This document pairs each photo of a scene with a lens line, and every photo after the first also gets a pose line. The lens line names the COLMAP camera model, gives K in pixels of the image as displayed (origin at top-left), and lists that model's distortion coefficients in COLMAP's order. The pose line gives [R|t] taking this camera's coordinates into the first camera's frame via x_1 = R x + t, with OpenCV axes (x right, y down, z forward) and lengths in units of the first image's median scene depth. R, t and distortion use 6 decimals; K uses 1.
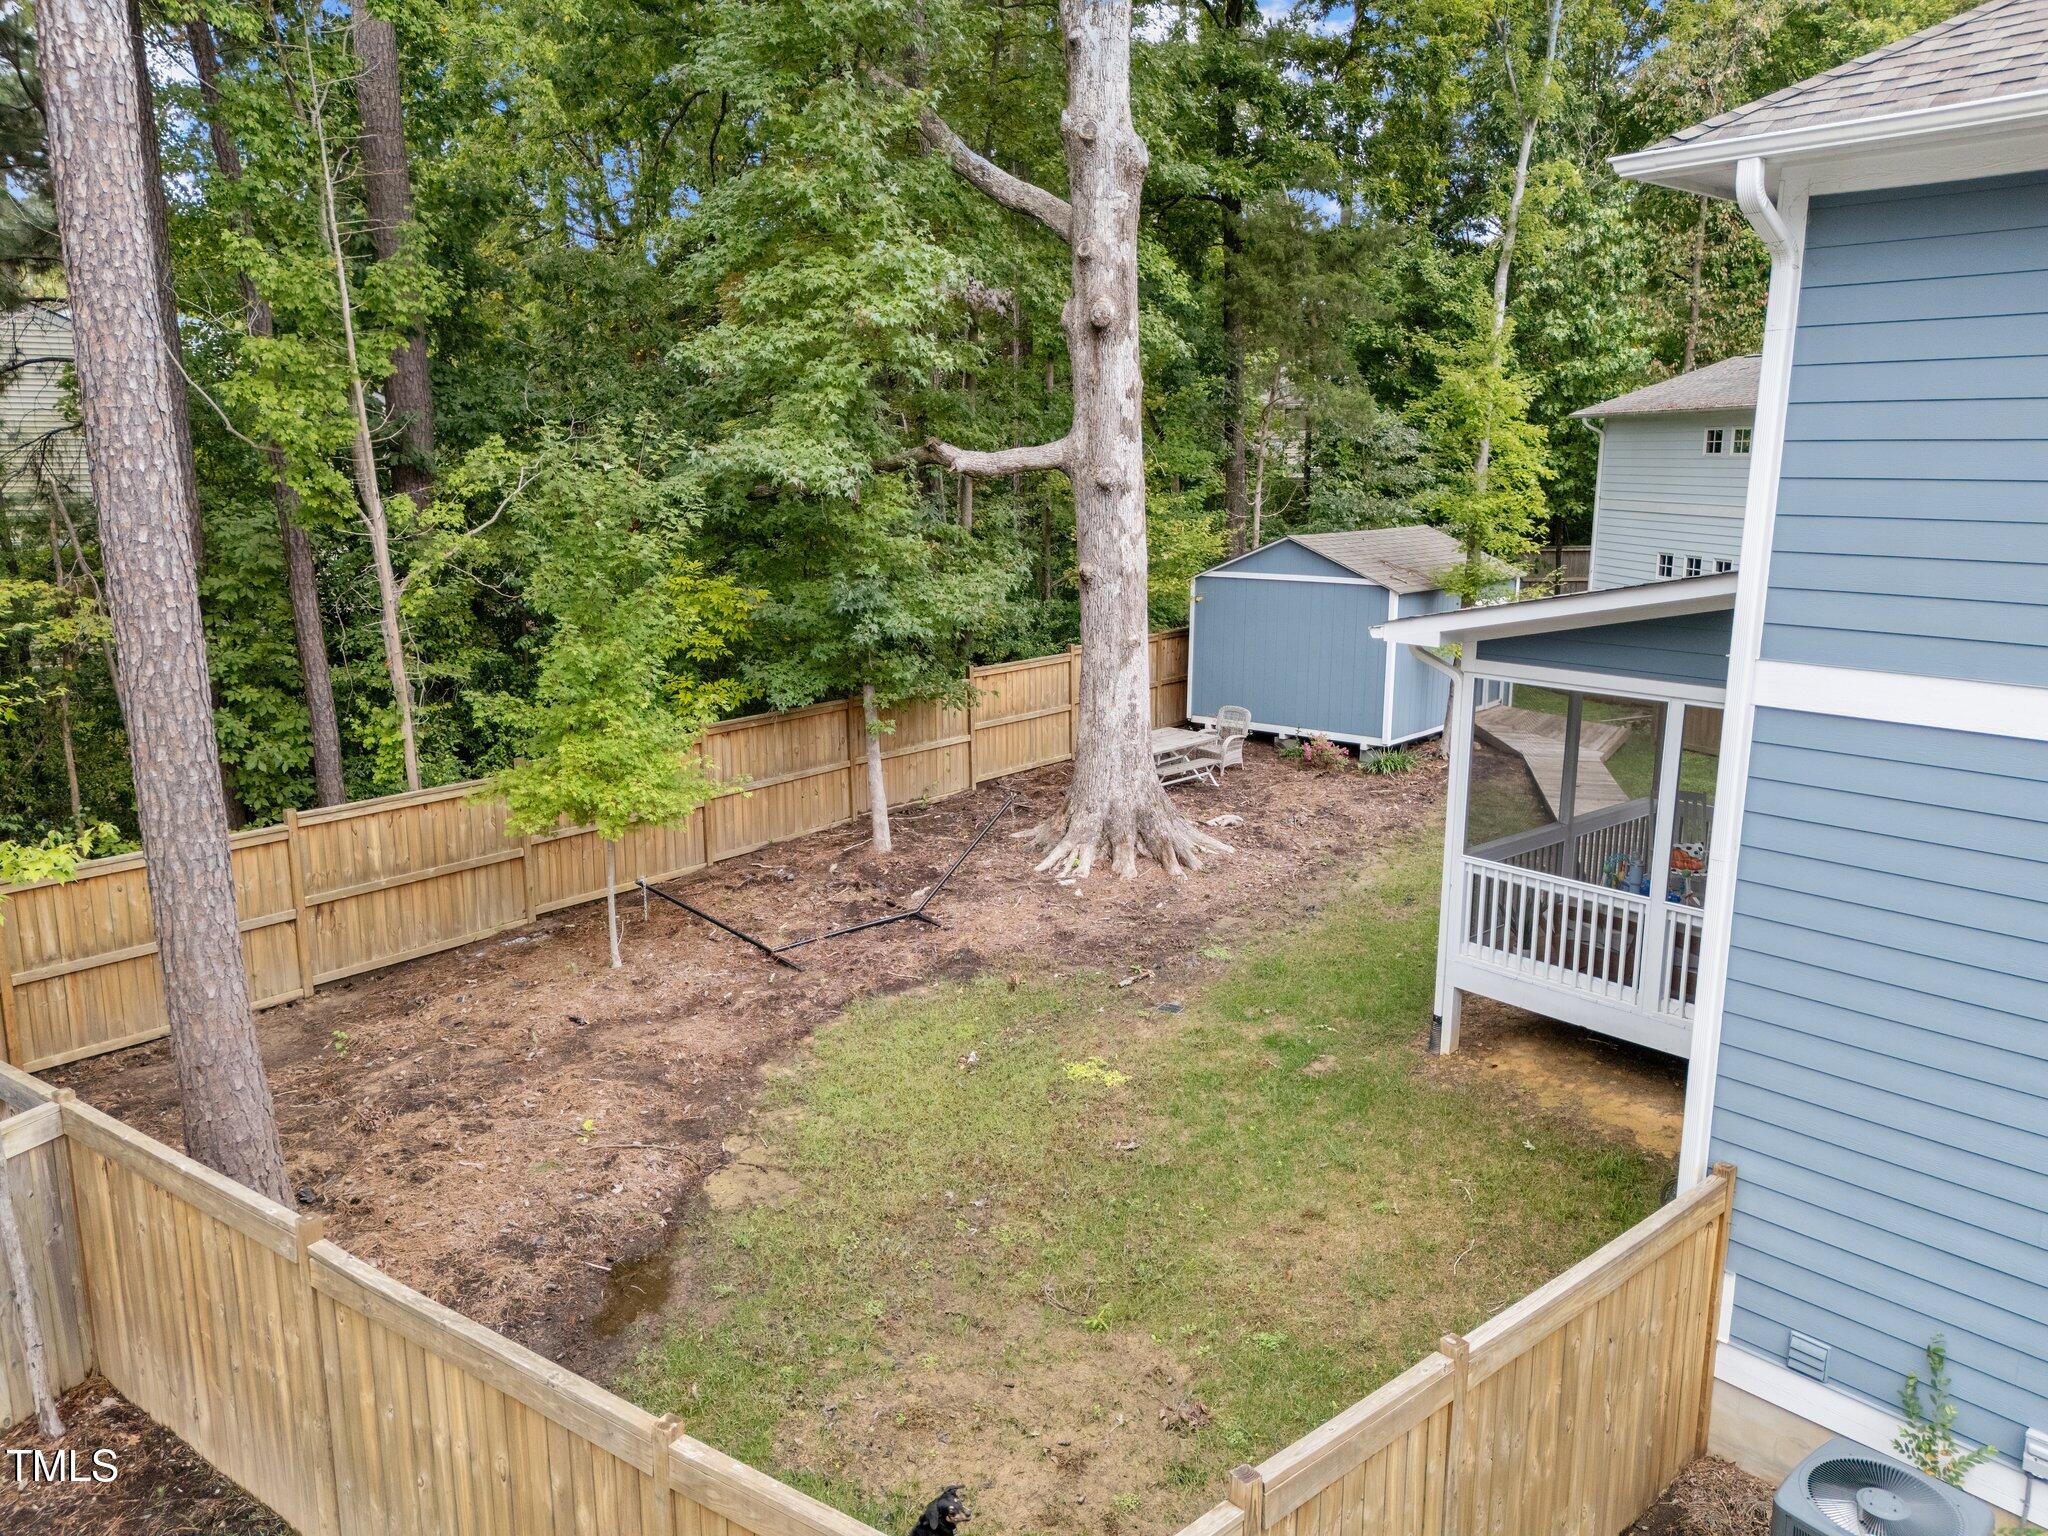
lens RADIAL K [[1506.5, 0, 1024.0], [0, 1506.5, 768.0], [0, 0, 1]] dist [0.054182, -0.004240]
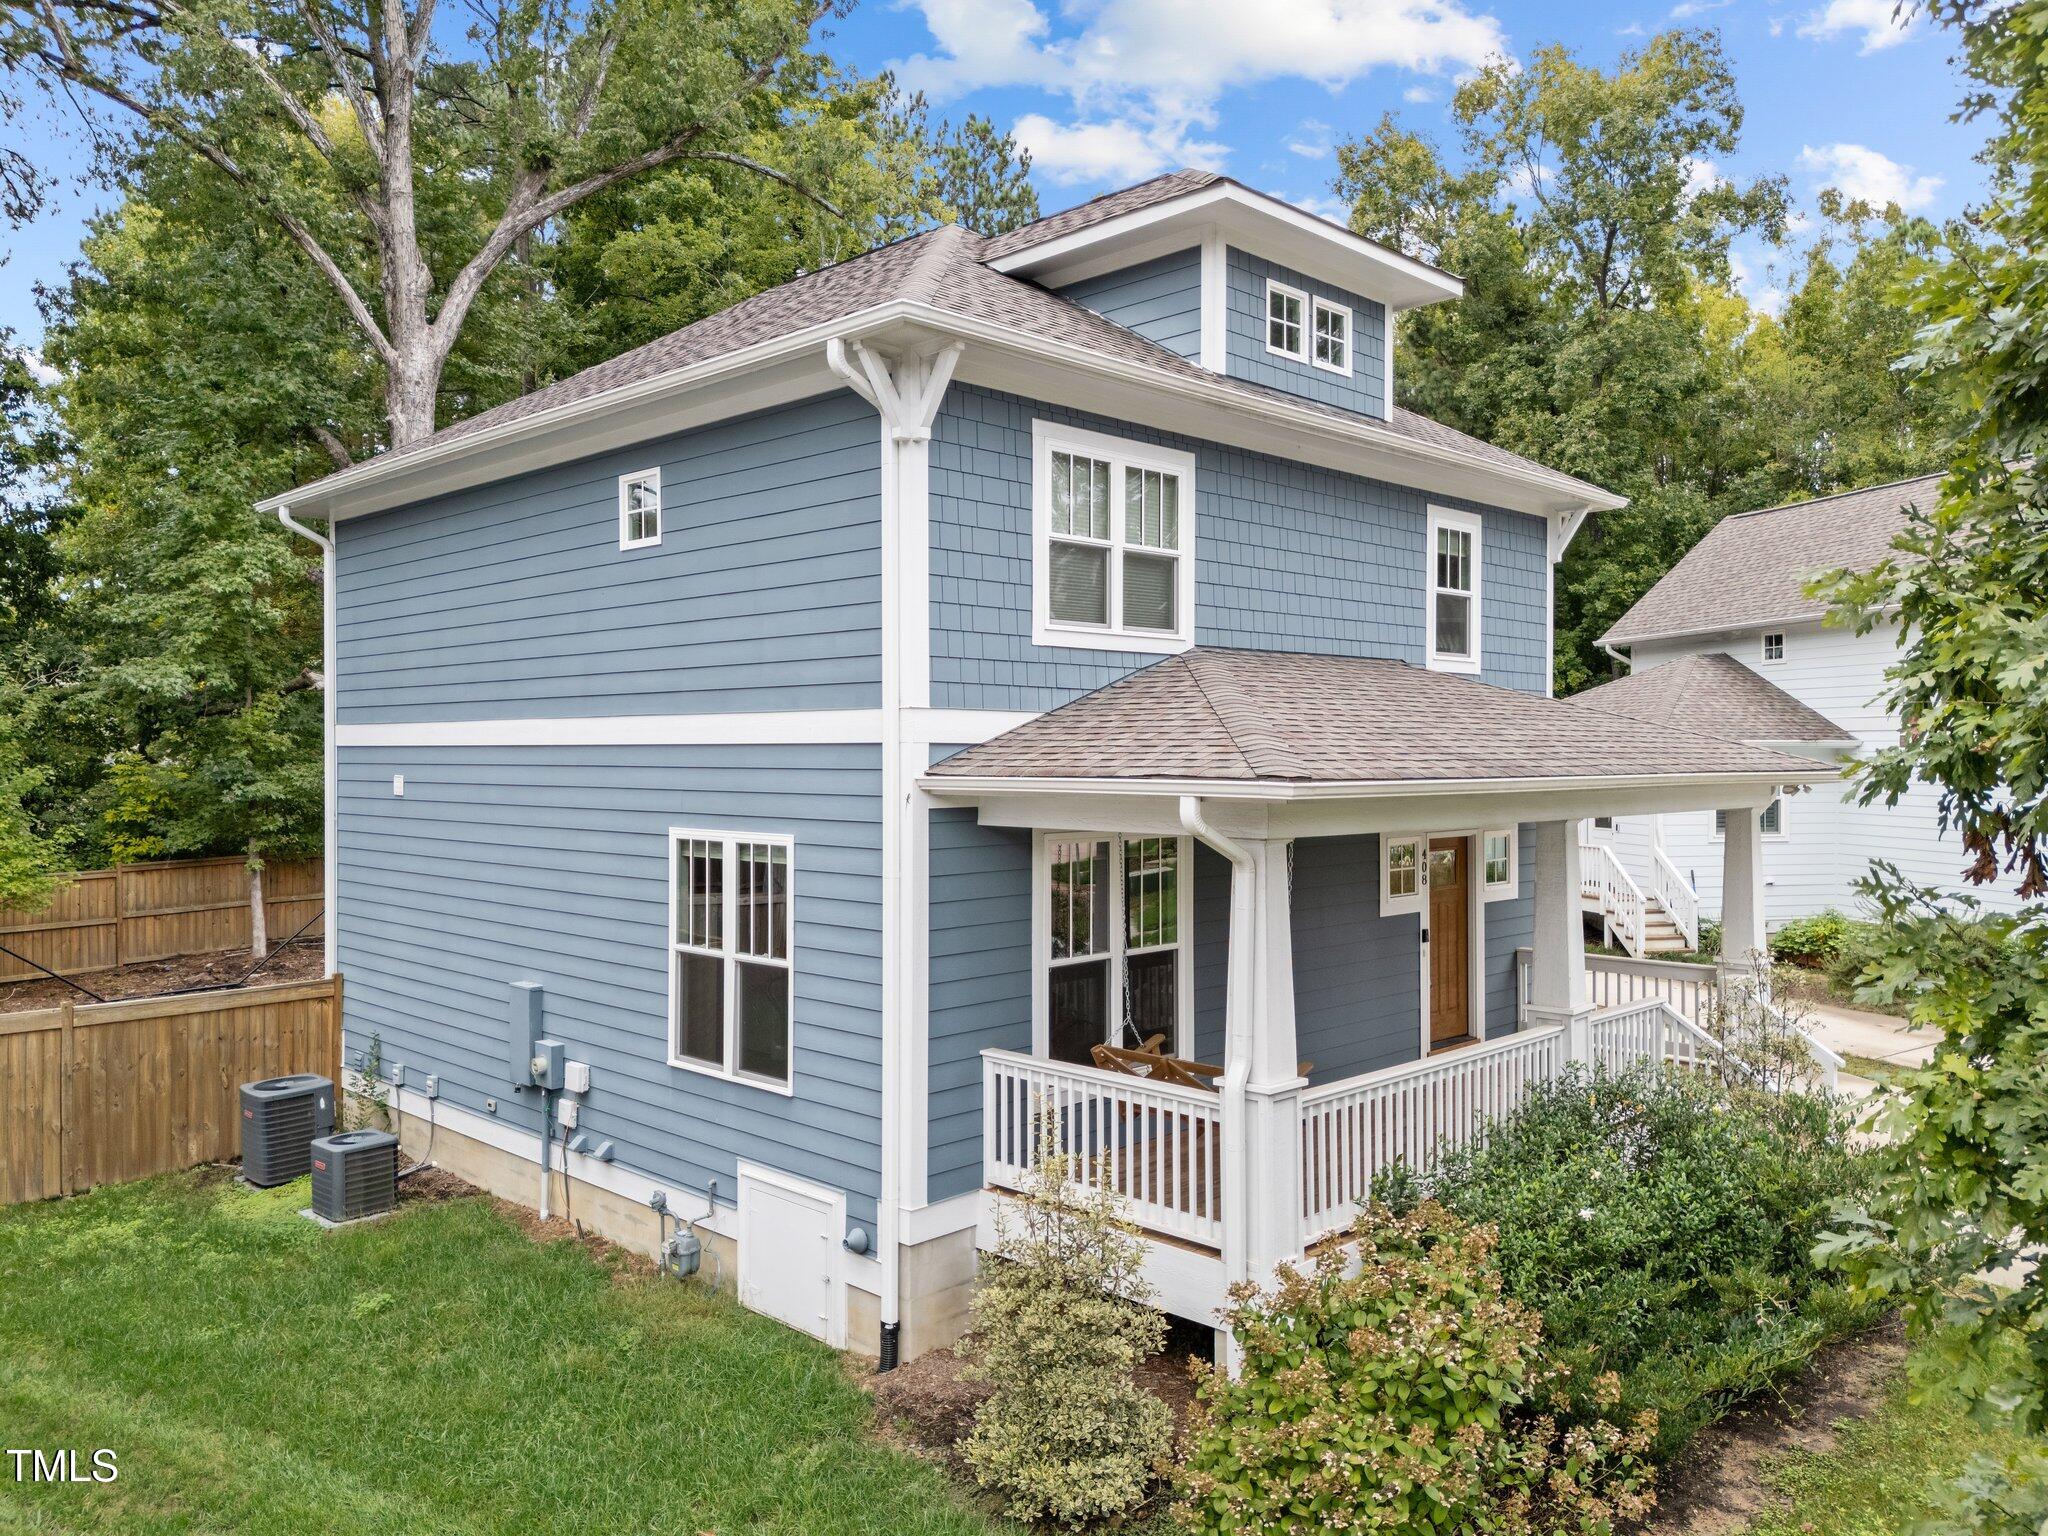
lens RADIAL K [[1506.5, 0, 1024.0], [0, 1506.5, 768.0], [0, 0, 1]] dist [0.054182, -0.004240]
pose [[0.998228, -0.009442, 0.058749, 0.606666], [0.020539, 0.981324, -0.191263, 0.193059], [-0.055846, 0.192131, 0.979779, -0.524665]]
